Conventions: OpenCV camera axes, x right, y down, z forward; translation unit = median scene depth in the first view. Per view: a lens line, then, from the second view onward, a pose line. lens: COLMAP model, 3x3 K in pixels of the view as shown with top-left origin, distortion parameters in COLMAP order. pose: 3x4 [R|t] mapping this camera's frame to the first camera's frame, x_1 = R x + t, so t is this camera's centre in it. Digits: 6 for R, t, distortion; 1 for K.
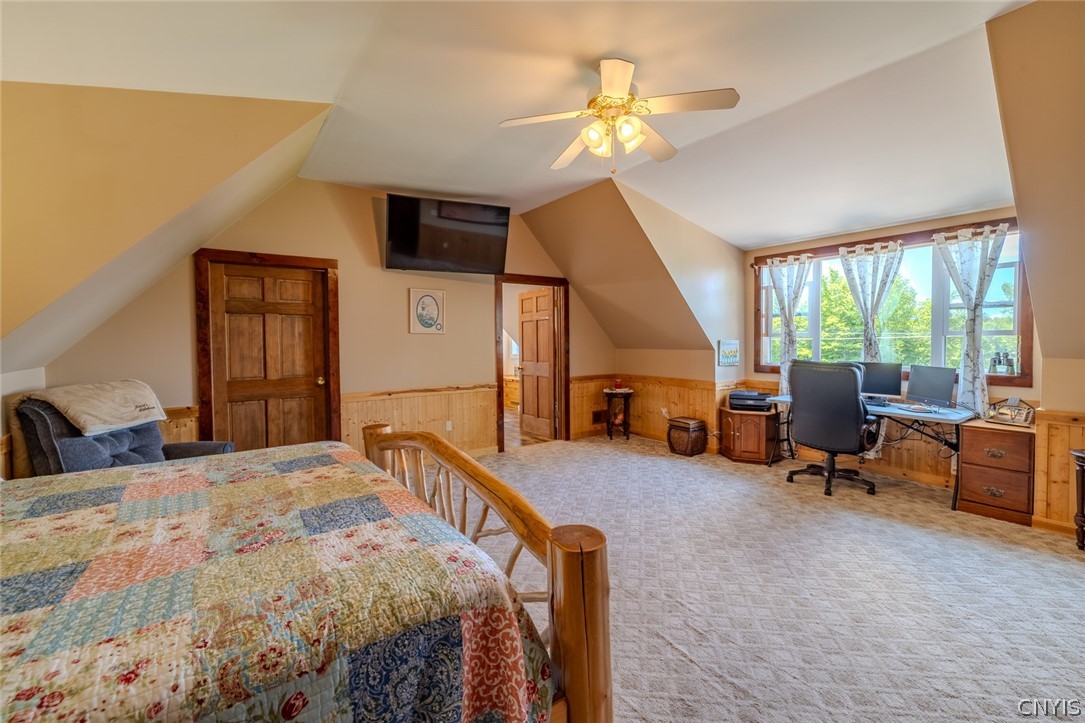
lens RADIAL K [[457.3, 0, 541.1], [0, 457.3, 353.4], [0, 0, 1]] dist [-0.001401, -0.000799]
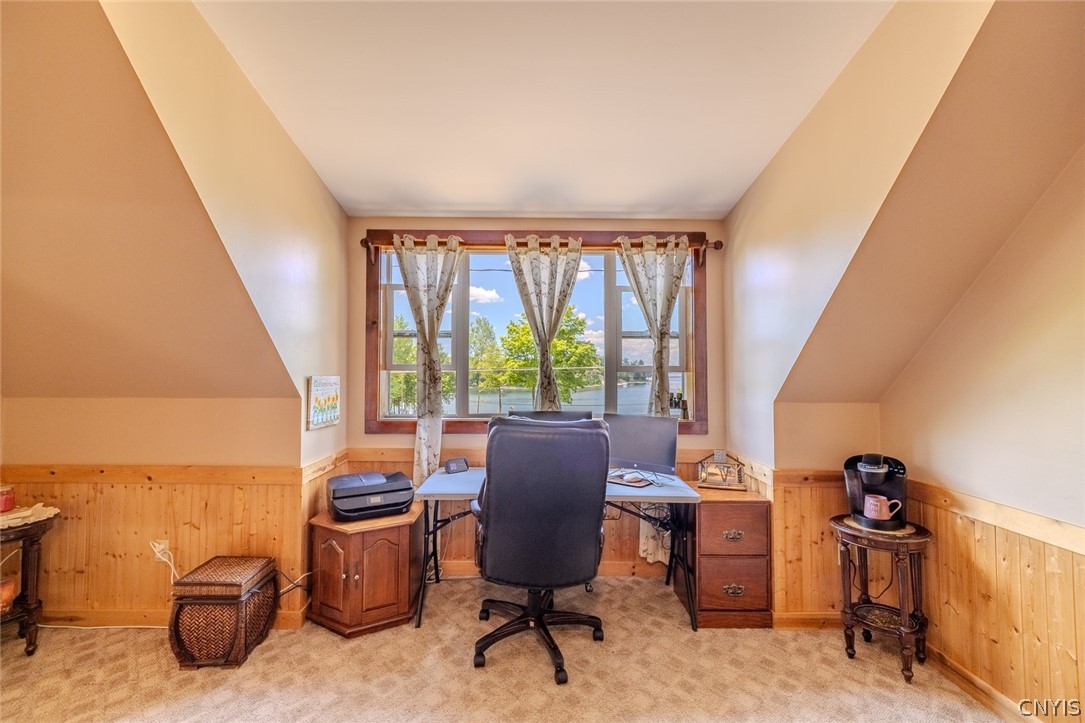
lens RADIAL K [[457.3, 0, 539.0], [0, 457.3, 356.0], [0, 0, 1]] dist [-0.001401, -0.000799]
pose [[0.573681, 0.036482, 0.818266, 0.138936], [0.016754, 0.998276, -0.056254, -0.019943], [-0.818908, 0.045981, 0.572080, 0.542425]]
